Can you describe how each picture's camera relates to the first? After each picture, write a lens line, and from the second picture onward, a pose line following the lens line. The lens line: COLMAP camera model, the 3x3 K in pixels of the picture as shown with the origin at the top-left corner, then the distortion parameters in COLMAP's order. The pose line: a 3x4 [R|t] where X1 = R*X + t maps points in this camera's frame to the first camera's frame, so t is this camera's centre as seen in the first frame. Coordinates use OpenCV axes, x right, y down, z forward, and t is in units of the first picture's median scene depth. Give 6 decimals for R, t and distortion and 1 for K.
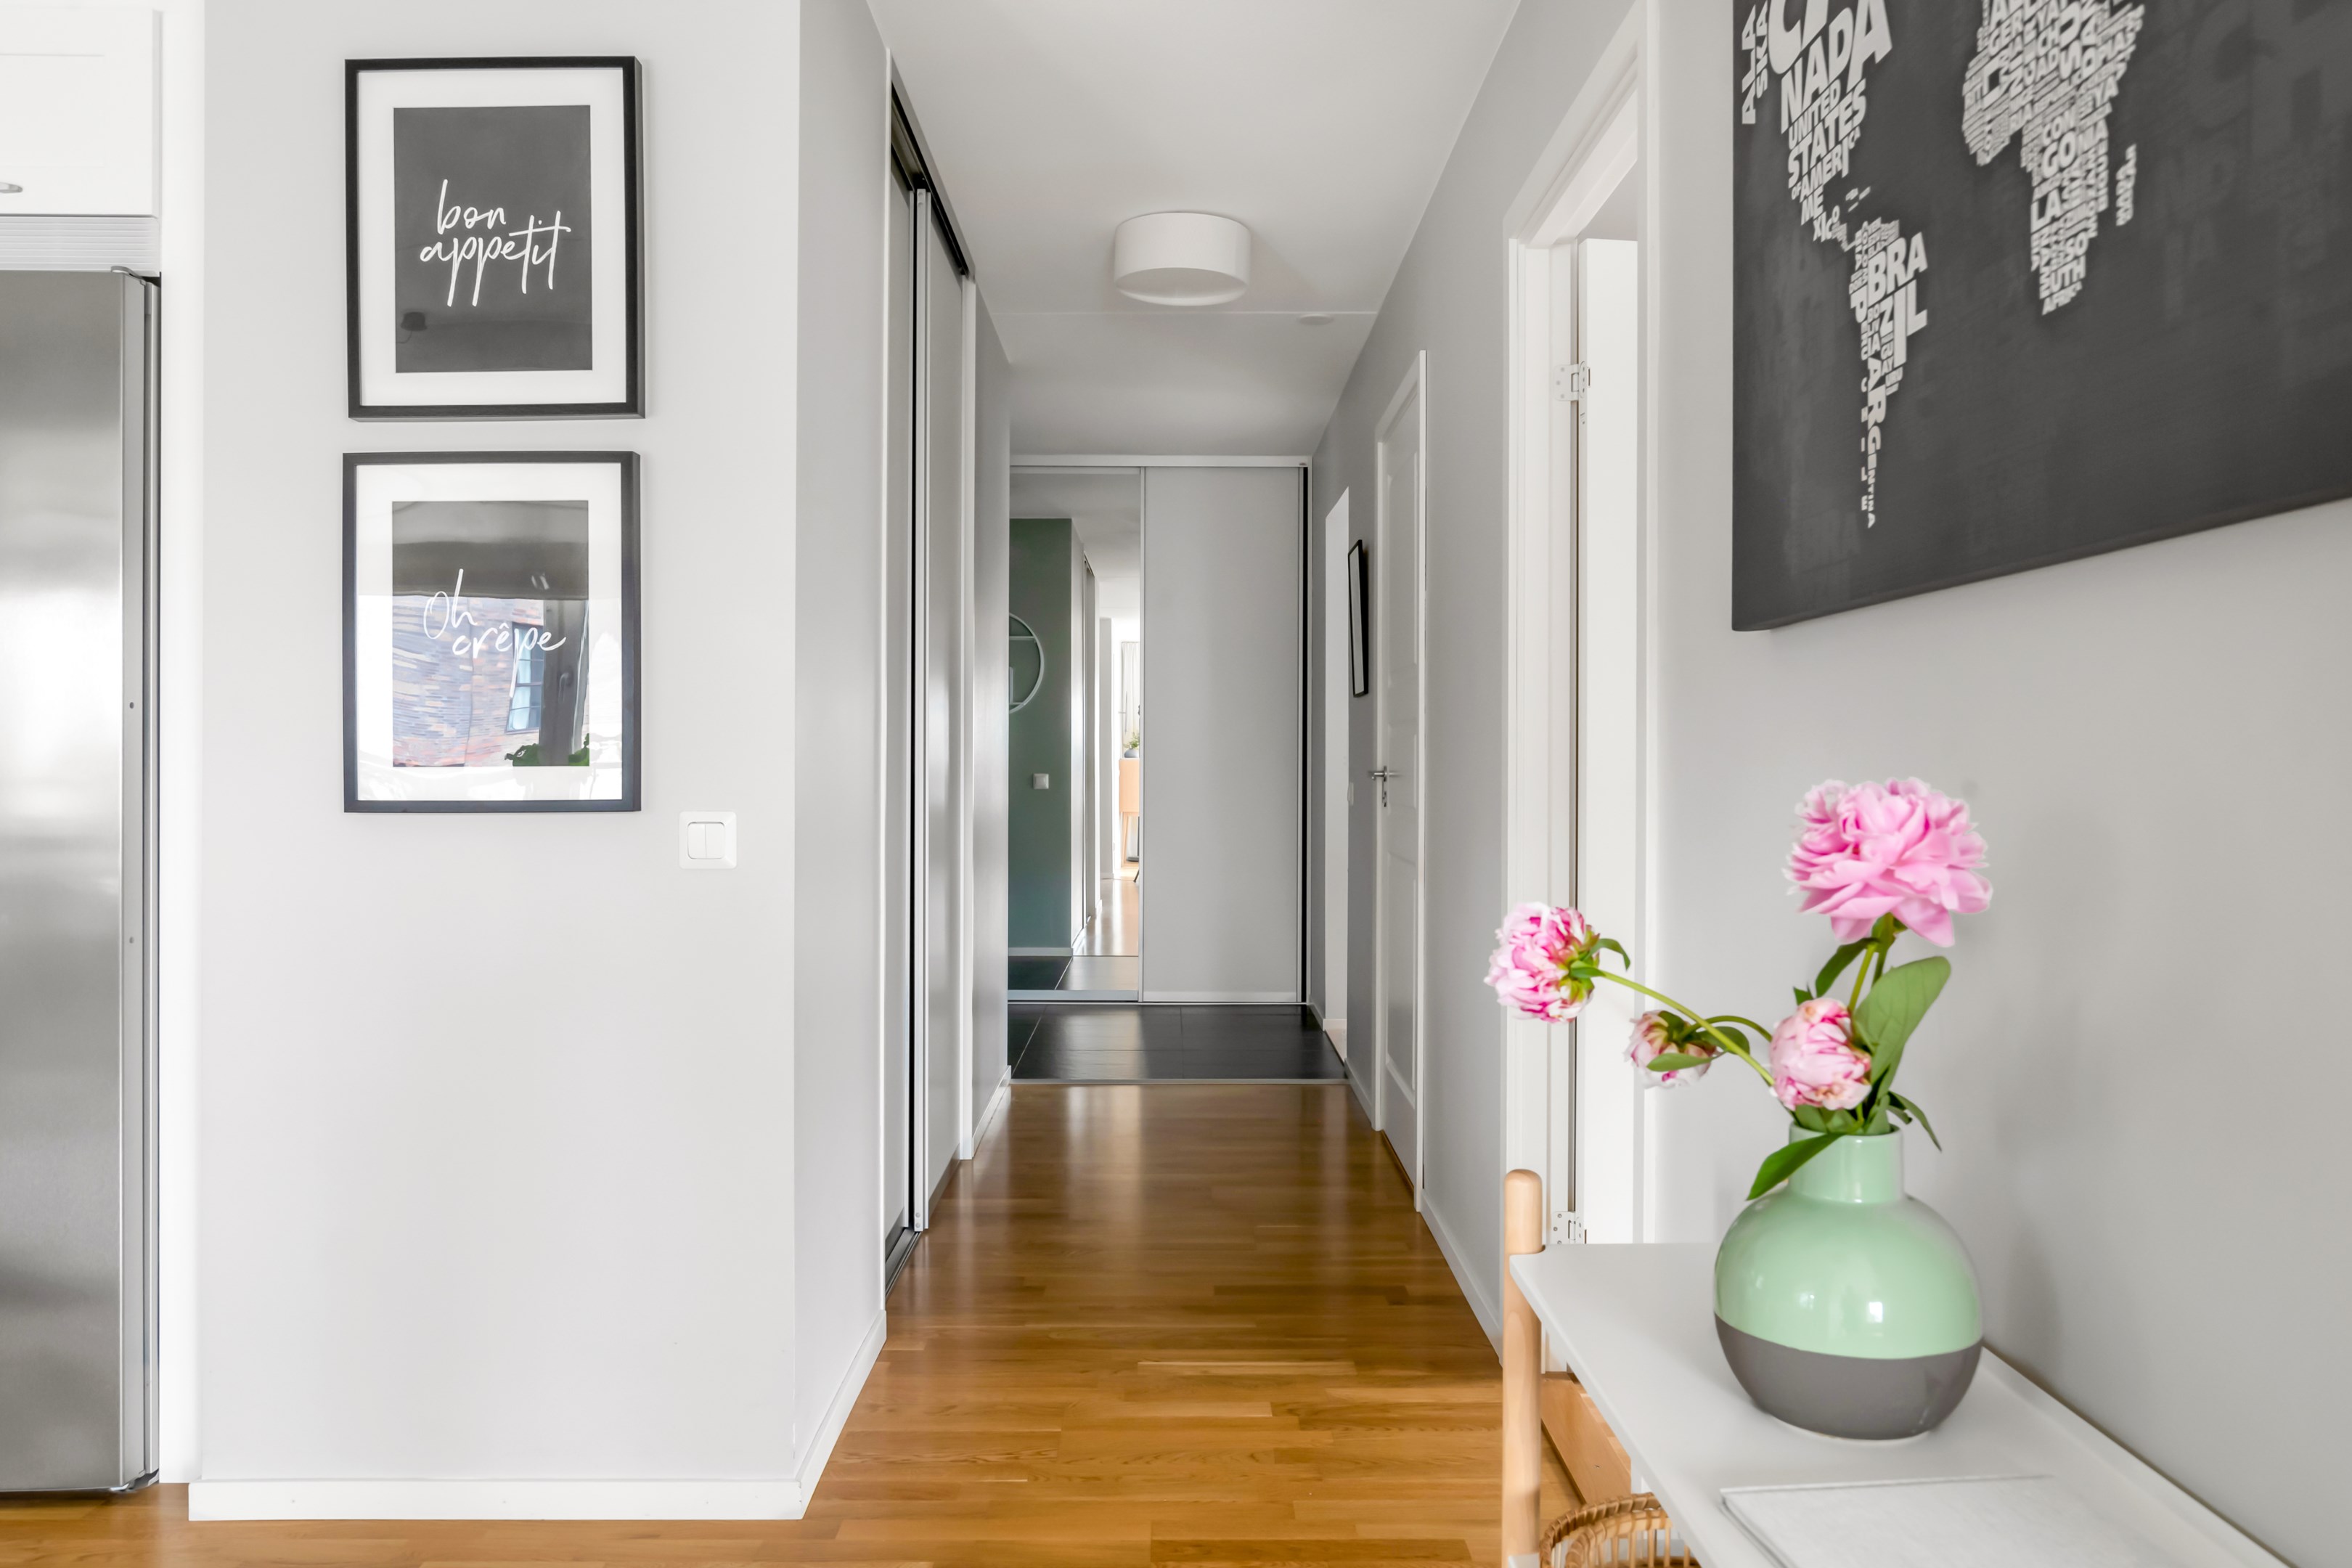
lens RADIAL K [[1669.7, 0, 1185.9], [0, 1669.7, 769.5], [0, 0, 1]] dist [-0.046239, 0.041386]
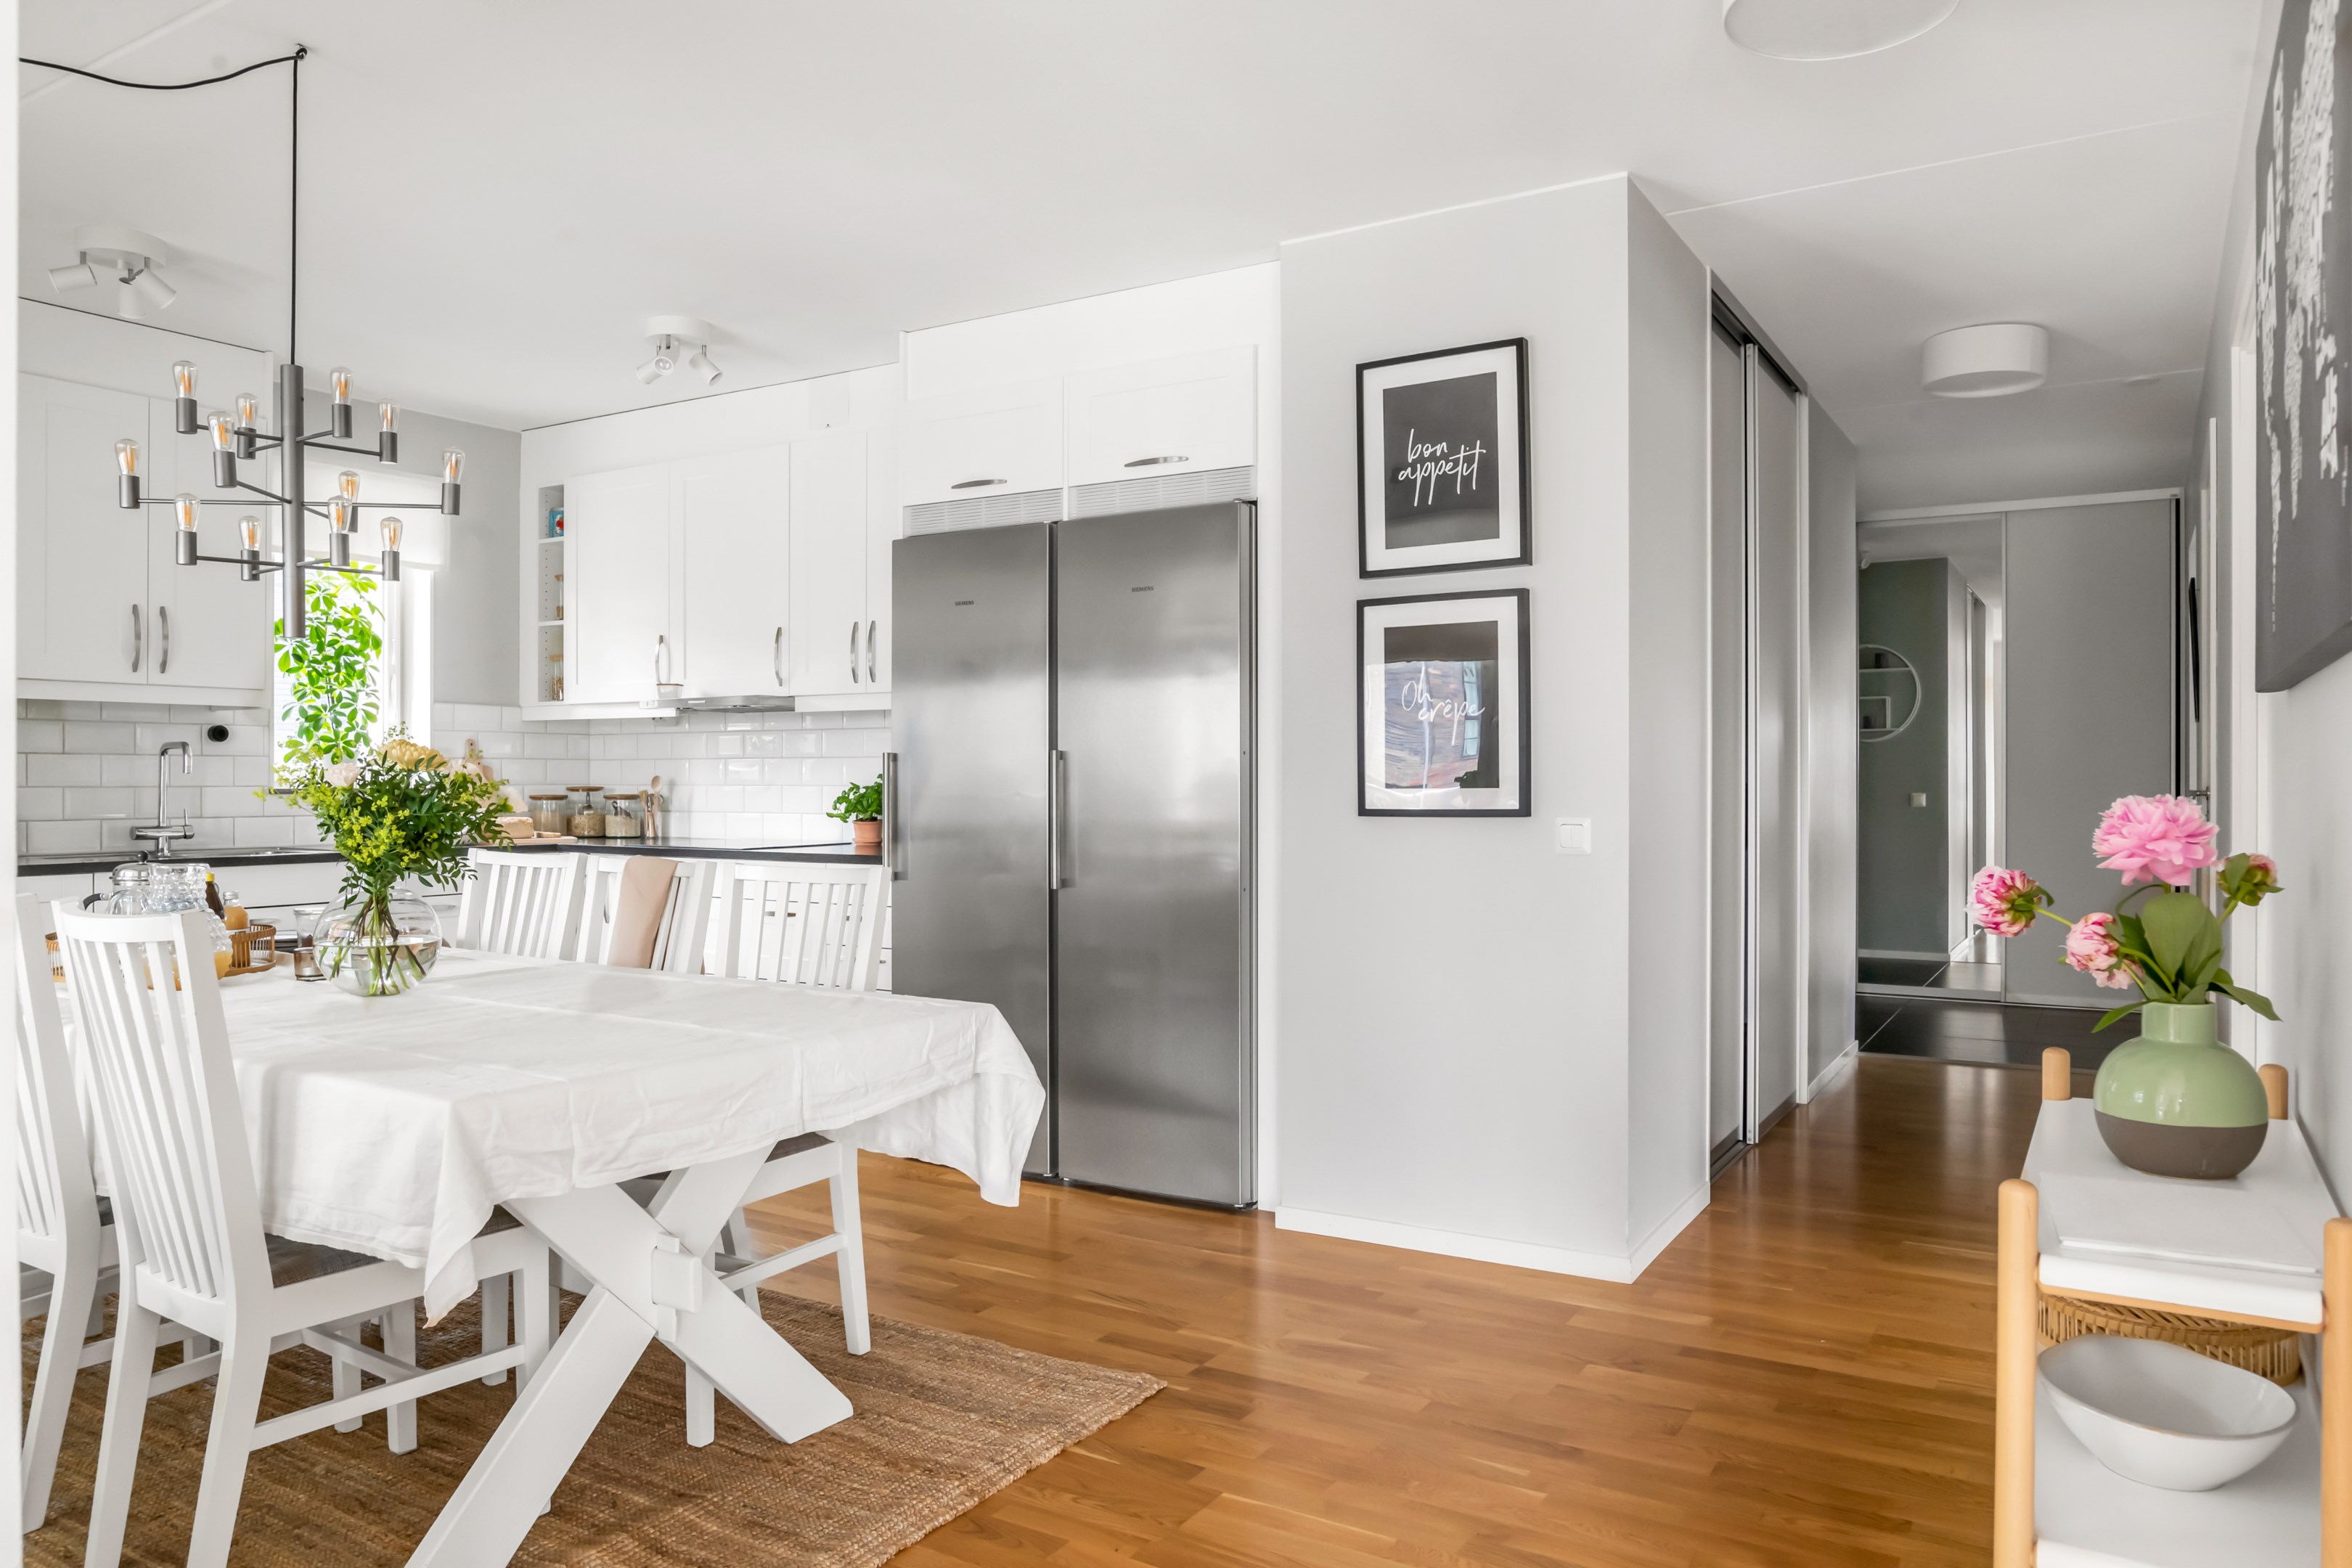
lens RADIAL K [[1594.0, 0, 1182.4], [0, 1594.0, 780.7], [0, 0, 1]] dist [-0.019067, 0.004660]
pose [[0.845958, -0.004003, -0.533234, 0.195087], [0.001323, 0.999984, -0.005409, -0.001034], [0.533247, 0.003870, 0.845951, -0.446449]]
